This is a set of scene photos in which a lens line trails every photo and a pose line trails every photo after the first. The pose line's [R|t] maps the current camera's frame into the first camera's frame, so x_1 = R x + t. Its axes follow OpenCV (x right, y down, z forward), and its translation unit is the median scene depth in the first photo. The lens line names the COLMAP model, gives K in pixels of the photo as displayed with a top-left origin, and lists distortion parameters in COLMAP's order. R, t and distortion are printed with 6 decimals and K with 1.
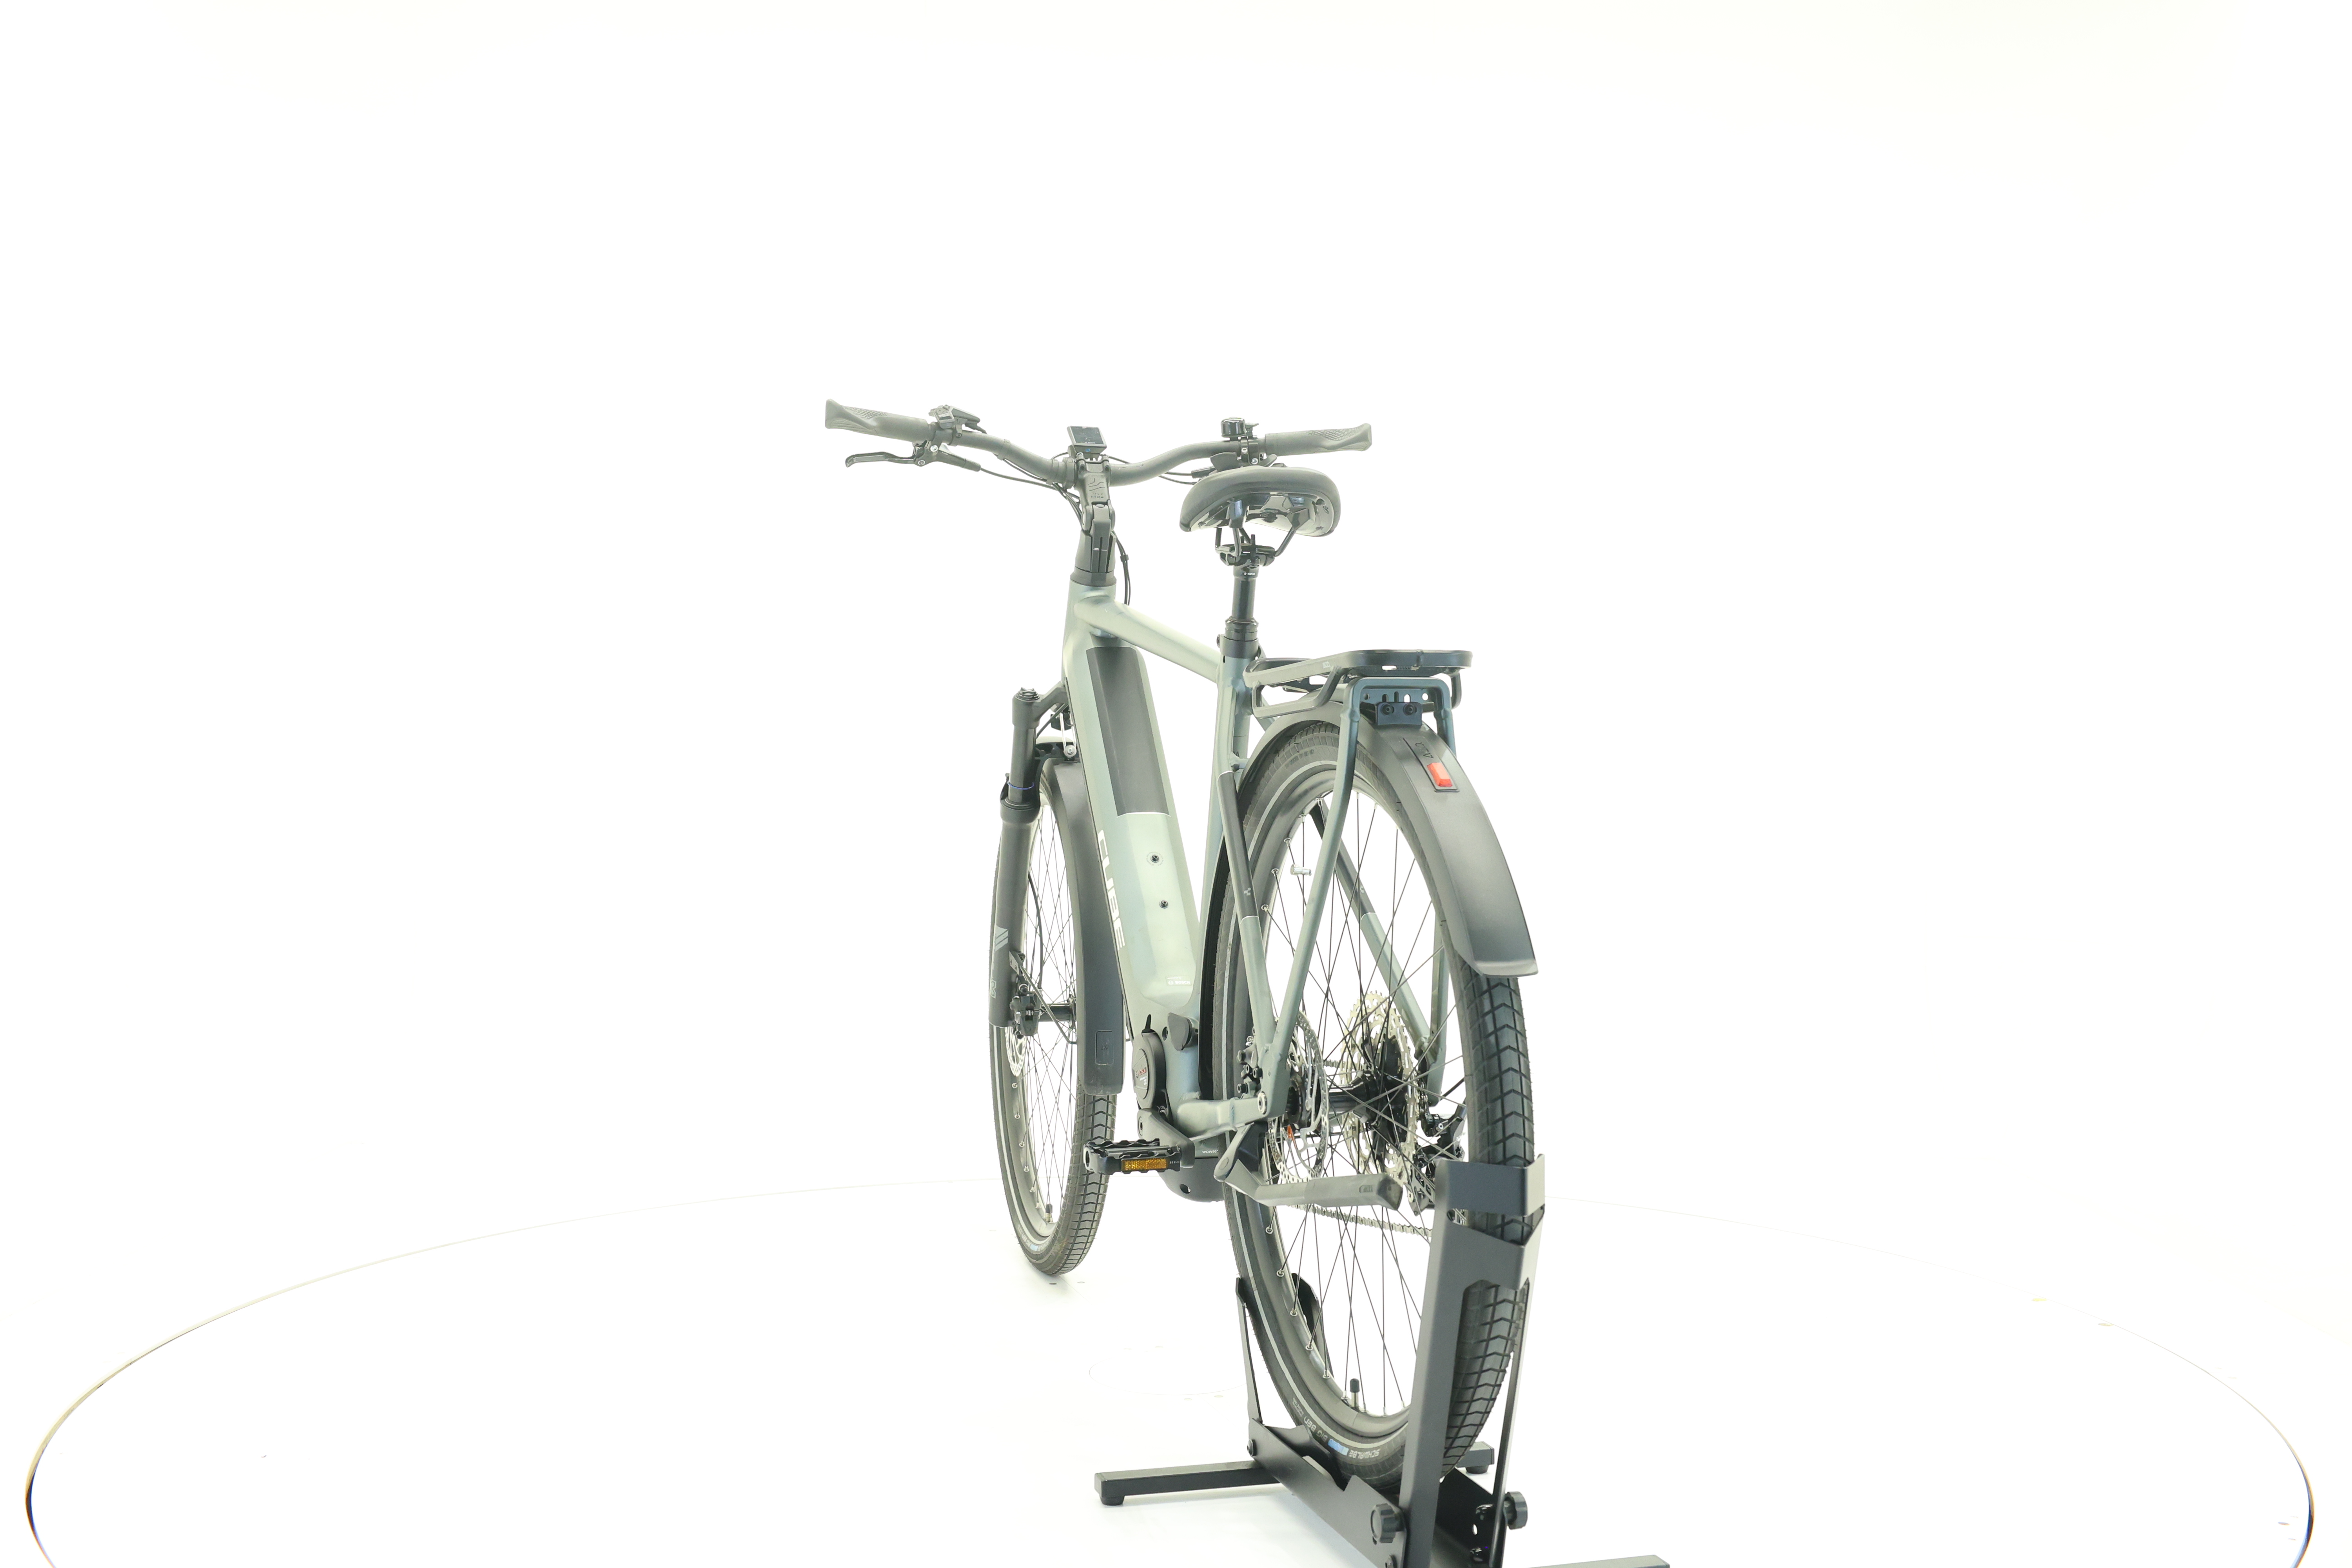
lens RADIAL K [[2472.5, 0, 1168.3], [0, 2472.5, 773.5], [0, 0, 1]] dist [-0.015906, 0.000000]
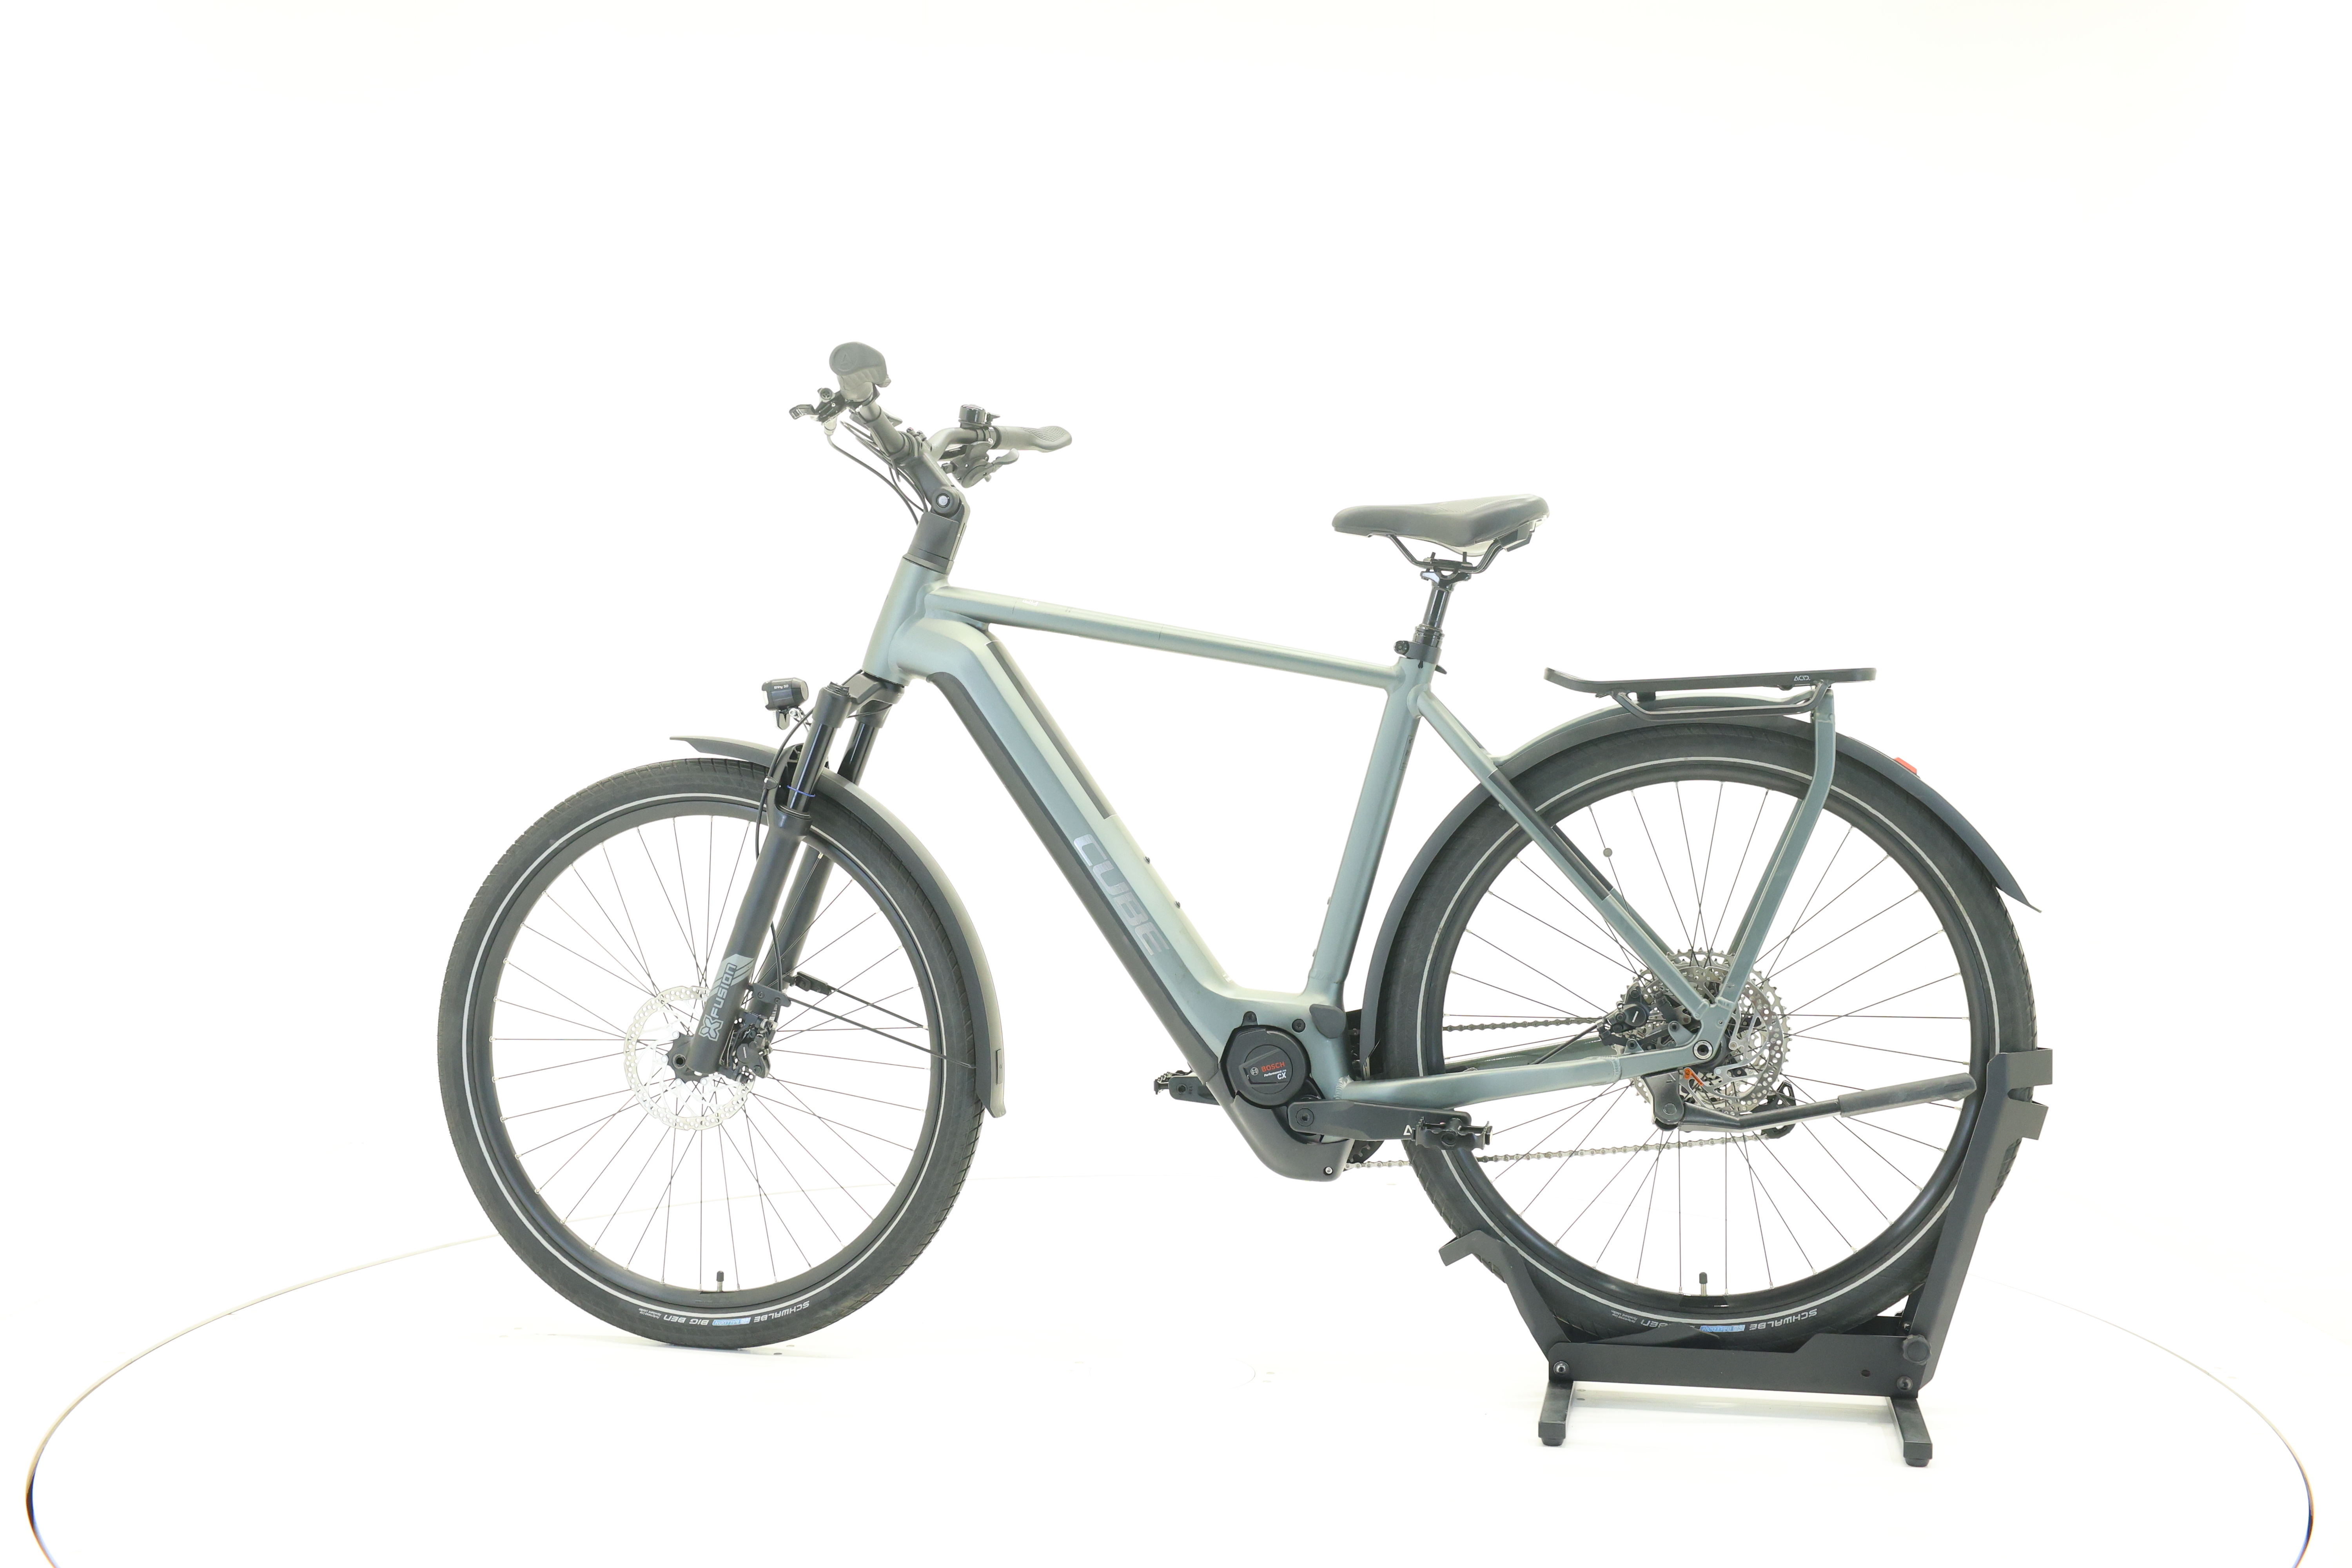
lens RADIAL K [[2472.5, 0, 1181.4], [0, 2472.5, 781.0], [0, 0, 1]] dist [-0.015906, 0.000000]
pose [[0.468927, -0.023426, 0.882926, -0.824968], [0.014551, 0.999717, 0.018797, -0.014730], [-0.883117, 0.004033, 0.469136, 0.497645]]
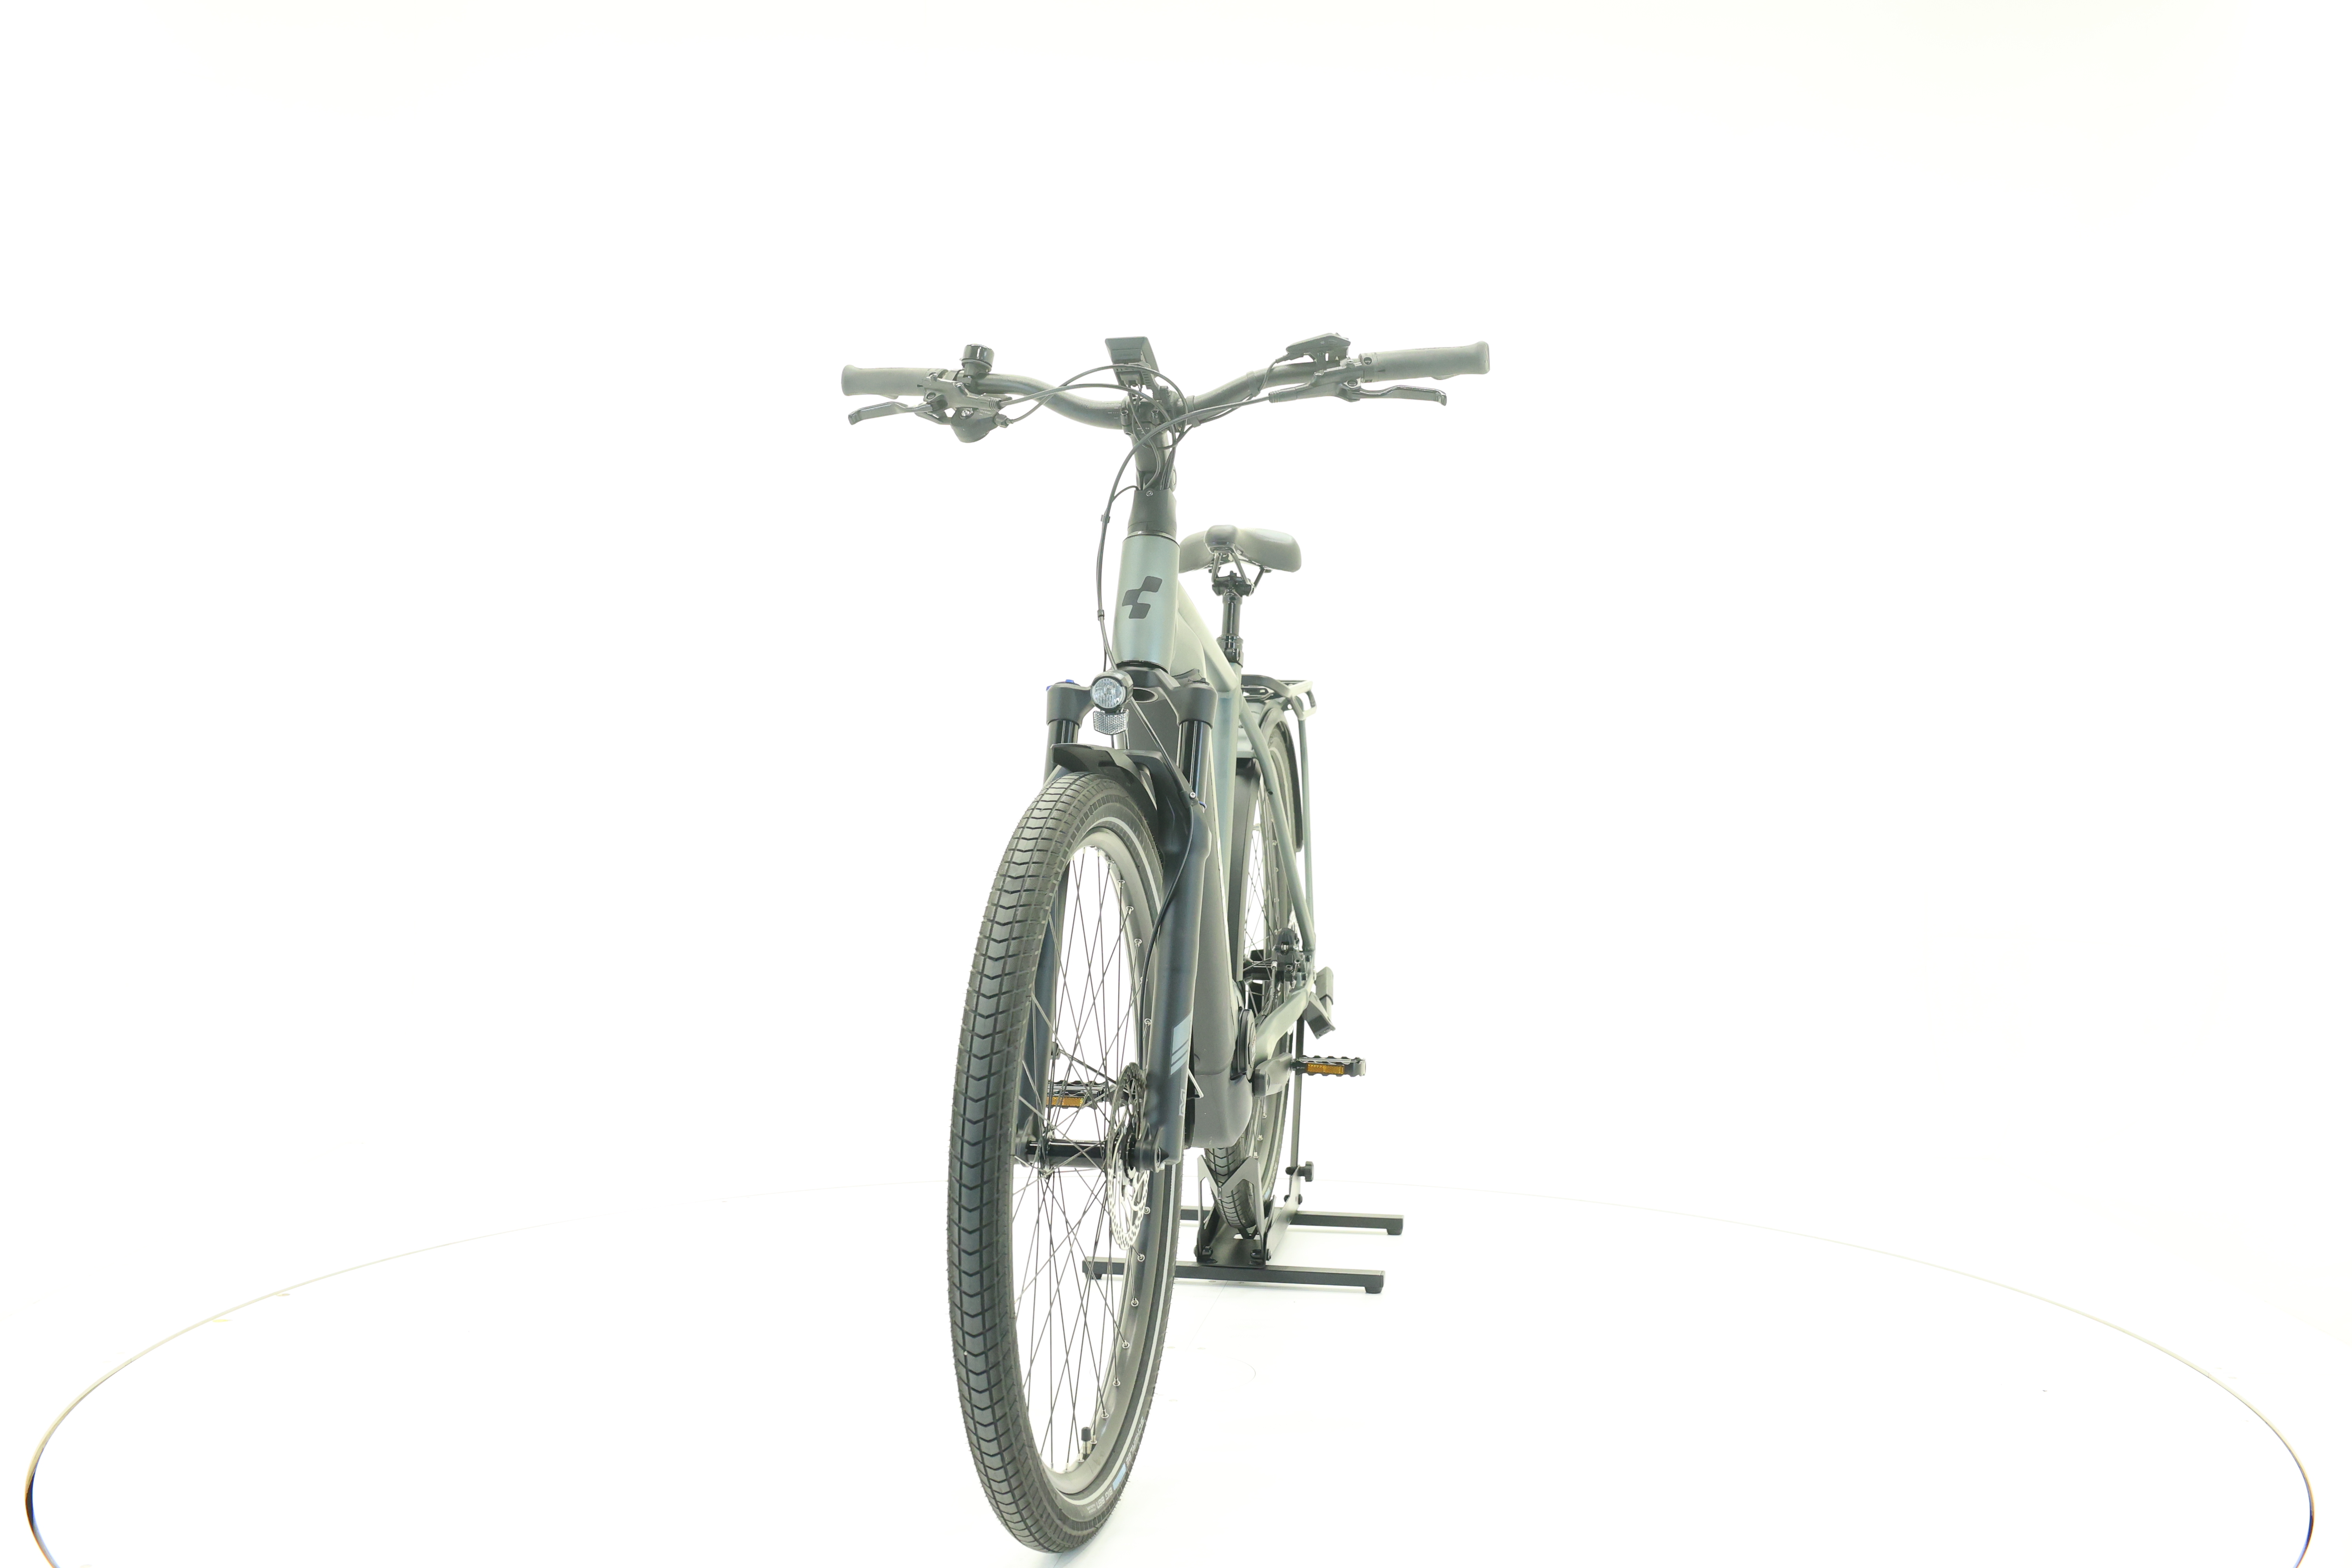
lens RADIAL K [[2472.5, 0, 1174.1], [0, 2472.5, 787.5], [0, 0, 1]] dist [-0.015906, 0.000000]
pose [[-0.897328, -0.023549, 0.440736, -0.409678], [-0.002320, 0.998814, 0.048644, -0.040225], [-0.441358, 0.042627, -0.896318, 1.780618]]
